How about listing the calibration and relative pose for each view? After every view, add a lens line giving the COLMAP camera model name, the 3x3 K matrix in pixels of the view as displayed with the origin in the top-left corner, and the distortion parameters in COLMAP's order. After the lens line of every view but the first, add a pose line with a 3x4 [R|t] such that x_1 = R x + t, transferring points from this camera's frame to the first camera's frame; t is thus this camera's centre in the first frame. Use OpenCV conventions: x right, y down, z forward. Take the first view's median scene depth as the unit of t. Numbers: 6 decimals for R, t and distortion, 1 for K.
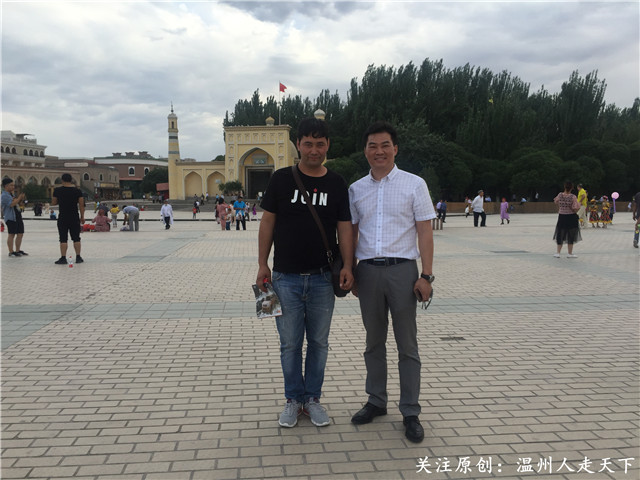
lens RADIAL K [[538.4, 0, 322.7], [0, 538.4, 241.9], [0, 0, 1]] dist [0.062673, -0.011148]
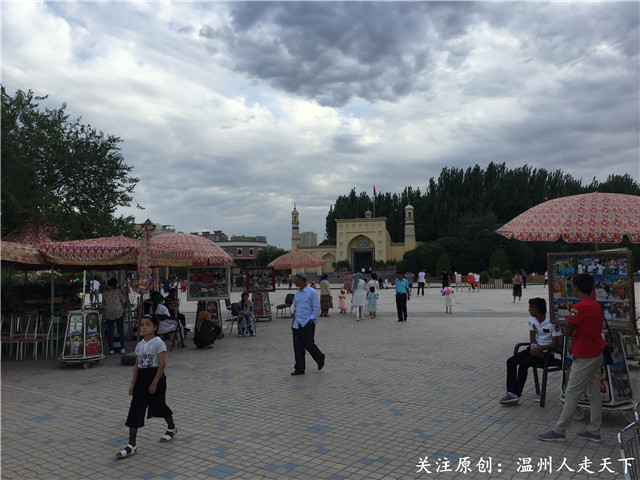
lens RADIAL K [[538.4, 0, 314.4], [0, 538.4, 239.8], [0, 0, 1]] dist [0.062673, -0.011148]
pose [[0.992107, -0.017015, -0.124233, -0.061126], [-0.000673, 0.990015, -0.140964, 0.019242], [0.125391, 0.139935, 0.982189, -0.254276]]
